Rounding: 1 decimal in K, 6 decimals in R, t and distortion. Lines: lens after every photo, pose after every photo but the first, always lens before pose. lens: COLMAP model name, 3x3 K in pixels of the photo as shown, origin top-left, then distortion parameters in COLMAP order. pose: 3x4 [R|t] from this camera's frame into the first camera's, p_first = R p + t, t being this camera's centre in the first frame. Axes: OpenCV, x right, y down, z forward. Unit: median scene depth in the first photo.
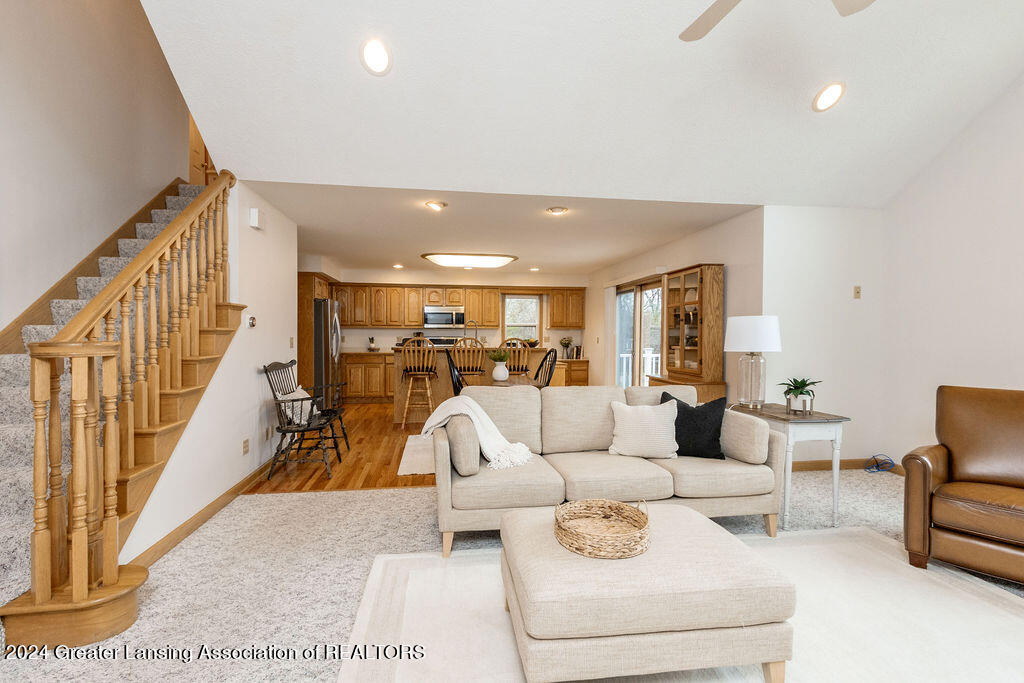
lens RADIAL K [[472.4, 0, 512.0], [0, 472.4, 341.5], [0, 0, 1]] dist [0.004124, 0.000468]
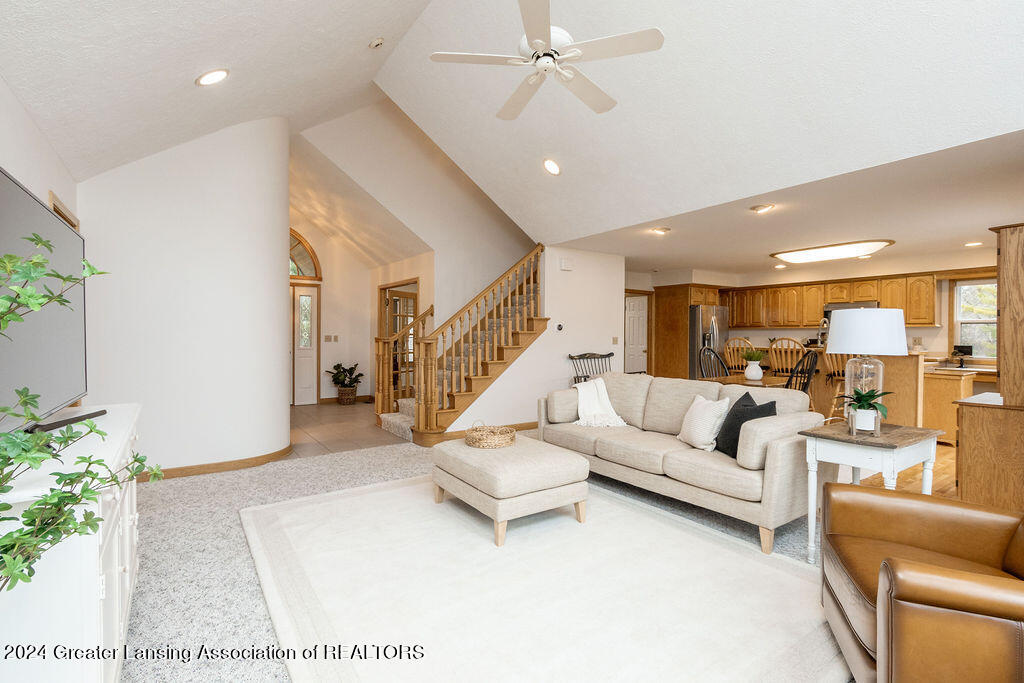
lens RADIAL K [[472.4, 0, 512.0], [0, 472.4, 341.5], [0, 0, 1]] dist [0.004124, 0.000468]
pose [[0.445899, 0.011234, -0.895013, 0.747956], [-0.013376, 0.999893, 0.005886, 0.001325], [0.894983, 0.009347, 0.446002, 0.093107]]
